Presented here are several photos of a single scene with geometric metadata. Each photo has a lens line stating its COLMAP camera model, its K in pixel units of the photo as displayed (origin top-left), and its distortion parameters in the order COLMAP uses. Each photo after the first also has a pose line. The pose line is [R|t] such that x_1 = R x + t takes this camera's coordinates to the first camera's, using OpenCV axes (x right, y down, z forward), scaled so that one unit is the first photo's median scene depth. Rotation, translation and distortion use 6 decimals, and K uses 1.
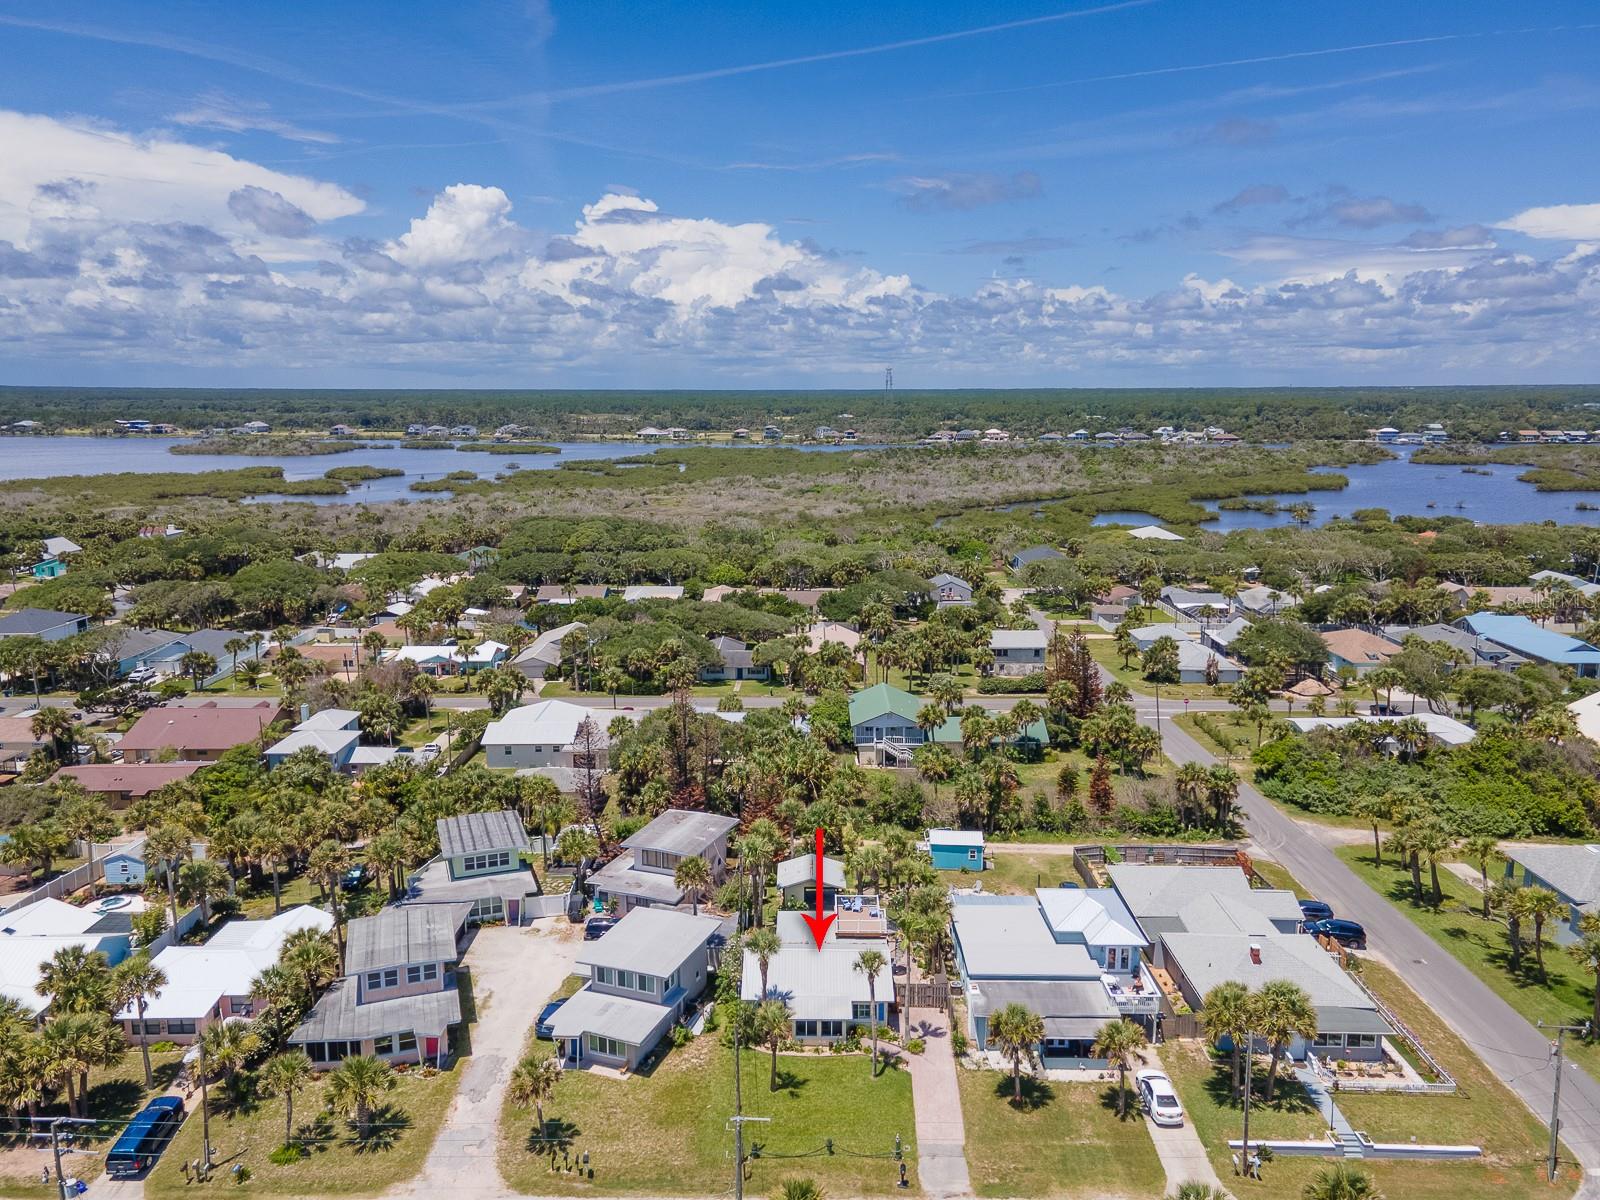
lens RADIAL K [[1168.4, 0, 789.2], [0, 1168.4, 616.9], [0, 0, 1]] dist [0.046863, -0.009020]
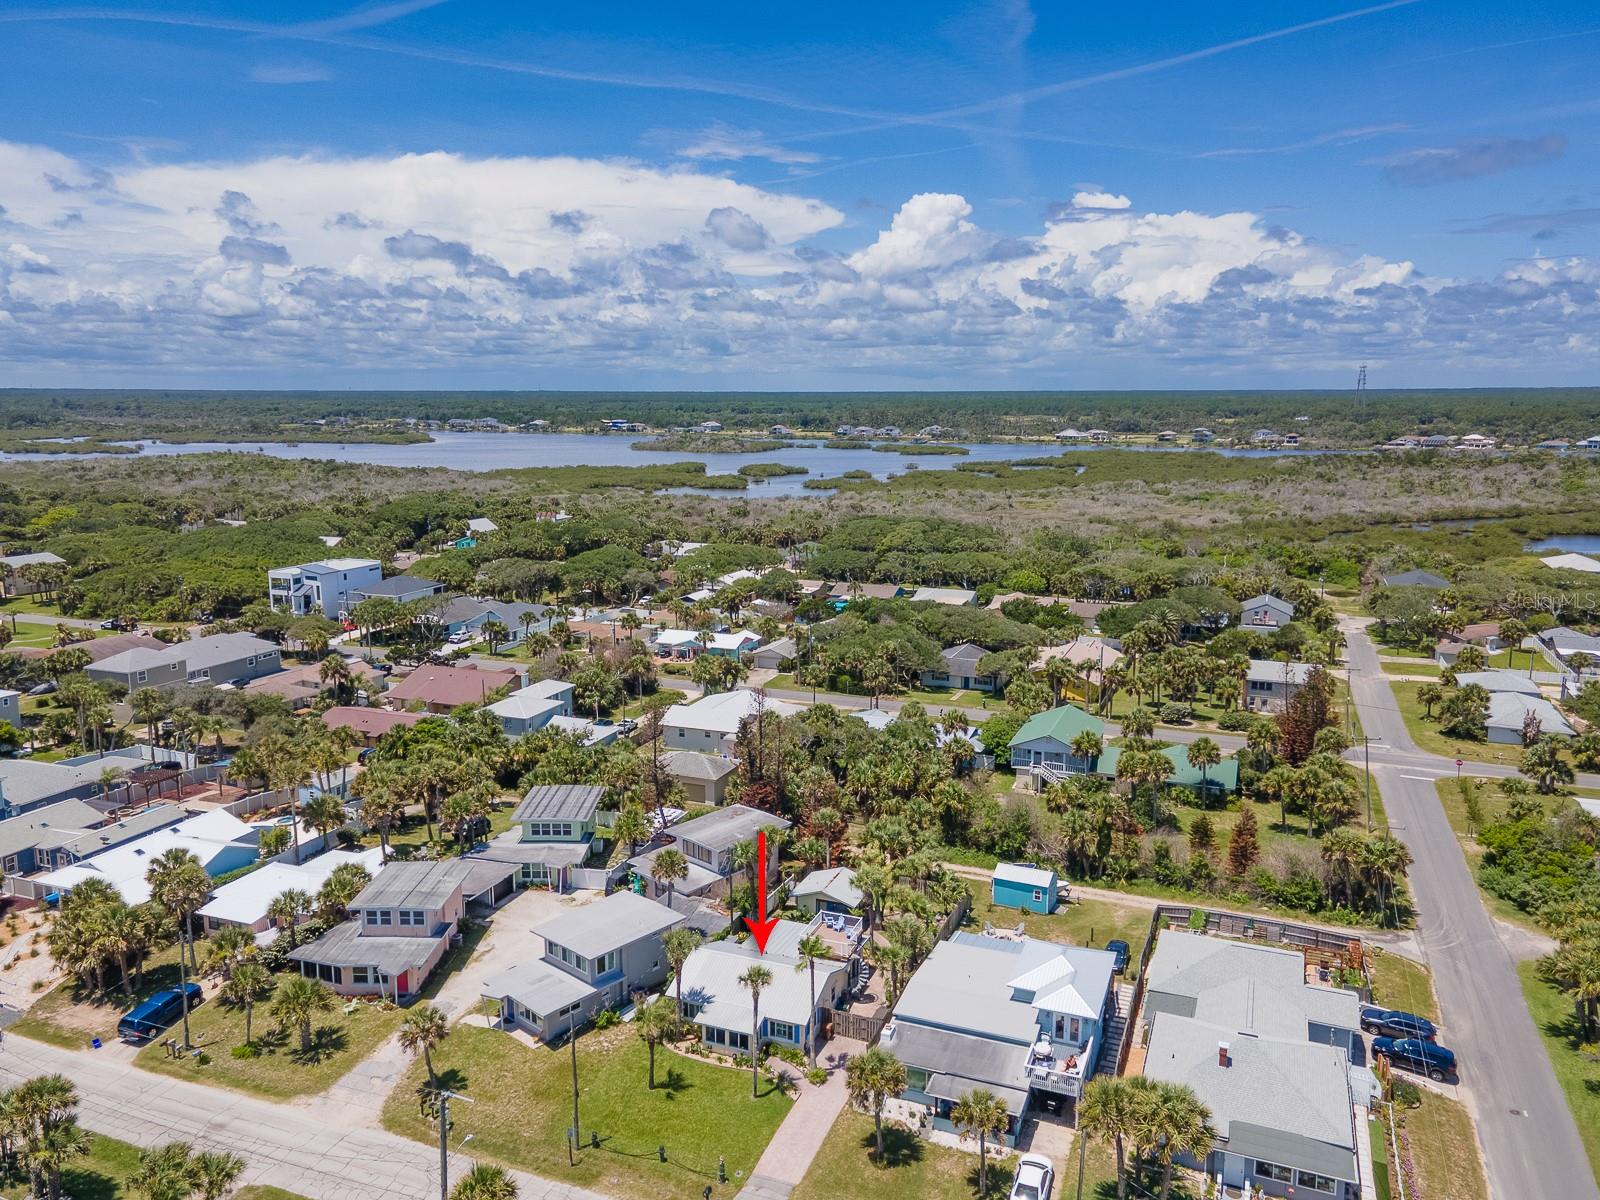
lens RADIAL K [[1168.4, 0, 798.3], [0, 1168.4, 622.5], [0, 0, 1]] dist [0.046863, -0.009020]
pose [[0.931742, 0.071437, -0.356026, 0.062541], [-0.070288, 0.997396, 0.016178, -0.002673], [0.356254, 0.009950, 0.934336, 0.014913]]
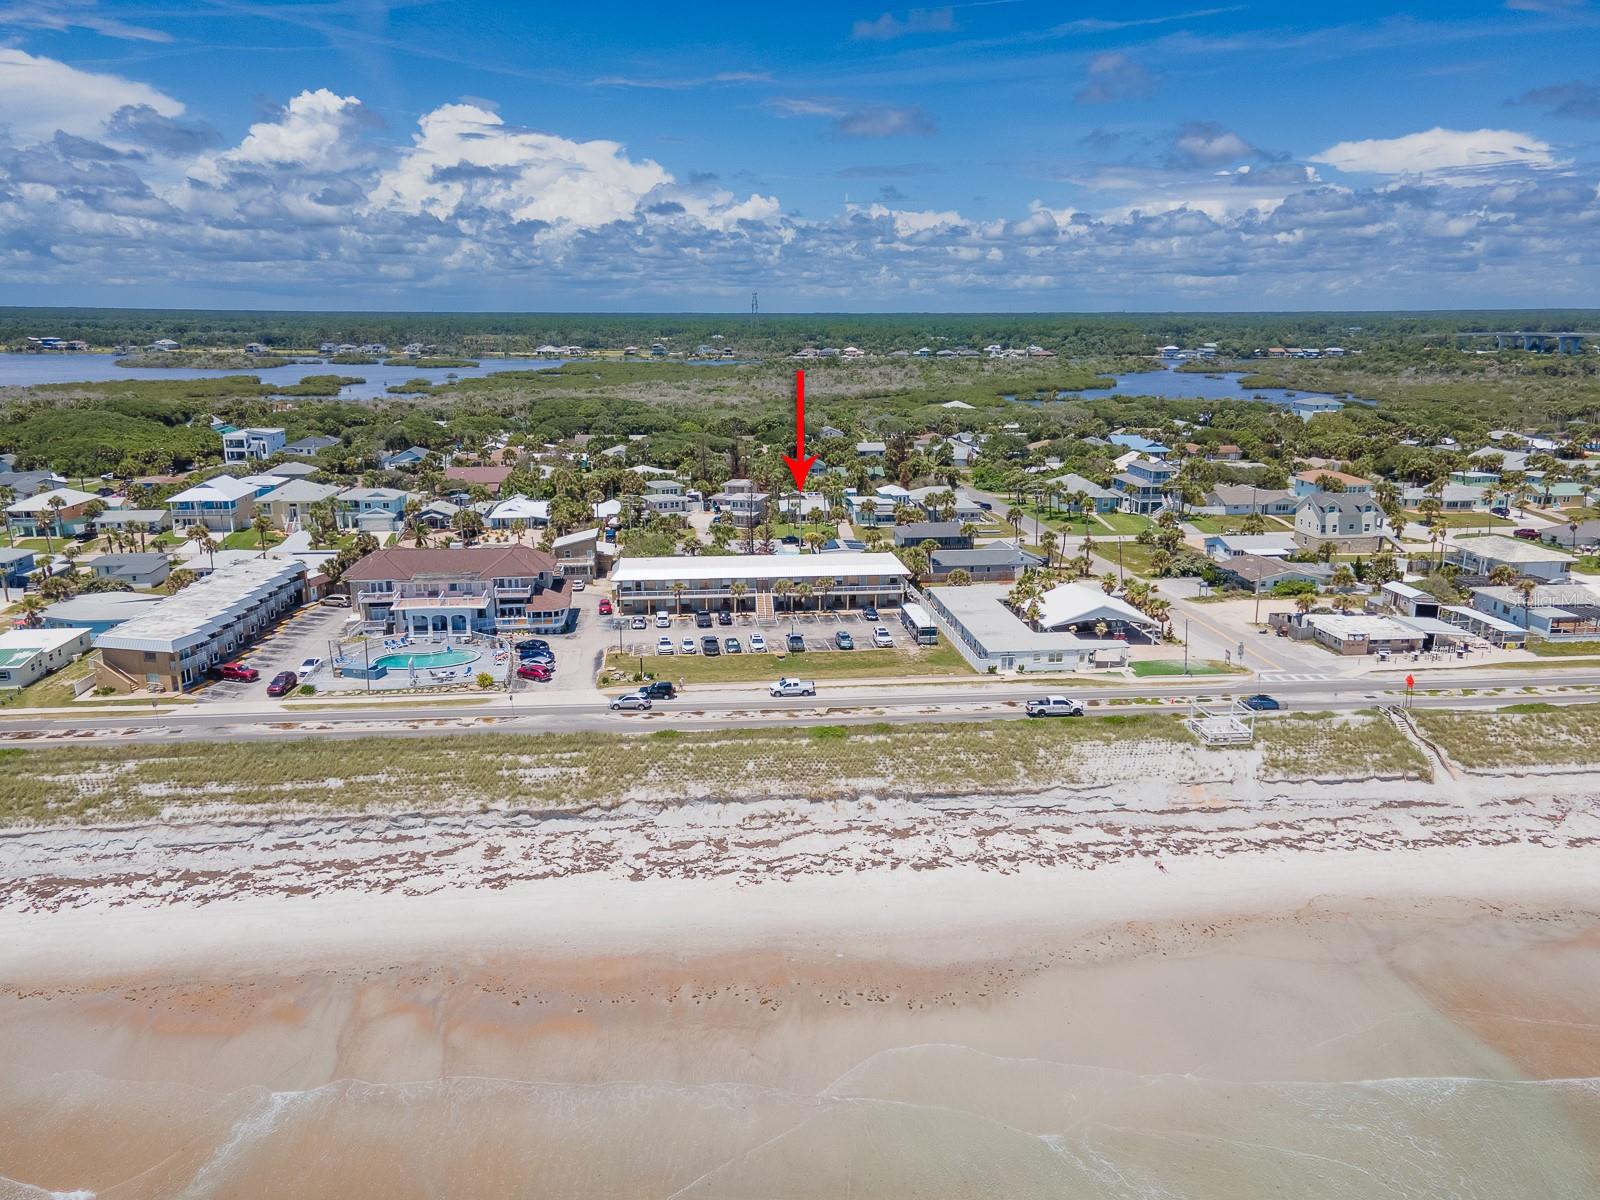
lens RADIAL K [[1168.4, 0, 799.1], [0, 1168.4, 601.2], [0, 0, 1]] dist [0.046863, -0.009020]
pose [[0.991765, -0.028077, 0.124959, -0.058806], [0.021904, 0.998483, 0.050510, 0.063320], [-0.126188, -0.047357, 0.990875, -0.314688]]
